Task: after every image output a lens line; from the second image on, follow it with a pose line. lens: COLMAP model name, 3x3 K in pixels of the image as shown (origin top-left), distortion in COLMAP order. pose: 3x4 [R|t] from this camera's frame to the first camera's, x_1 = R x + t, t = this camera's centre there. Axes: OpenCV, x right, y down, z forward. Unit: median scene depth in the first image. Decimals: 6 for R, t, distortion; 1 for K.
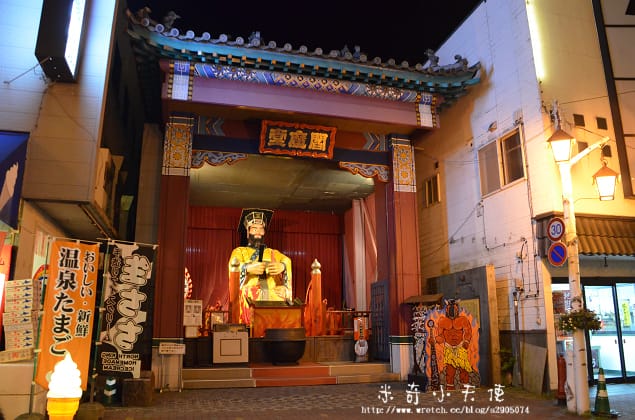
lens RADIAL K [[500.3, 0, 317.5], [0, 500.3, 210.0], [0, 0, 1]] dist [-0.171407, -0.000187]
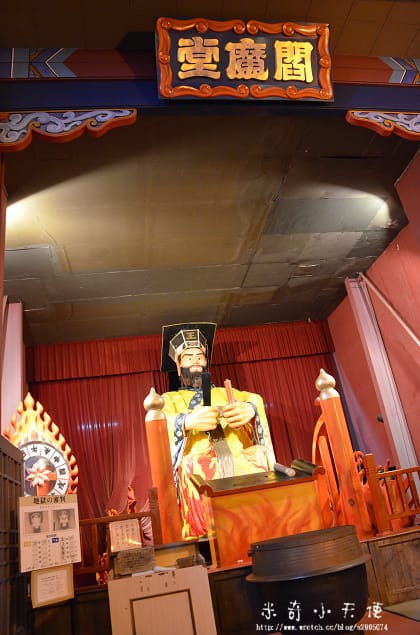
lens RADIAL K [[477.5, 0, 210.0], [0, 477.5, 317.5], [0, 0, 1]] dist [-0.128245, 0.002526]
pose [[0.981874, -0.179755, -0.060092, -0.068608], [0.167085, 0.970595, -0.173287, 0.106130], [0.089474, 0.160106, 0.983036, 0.516693]]
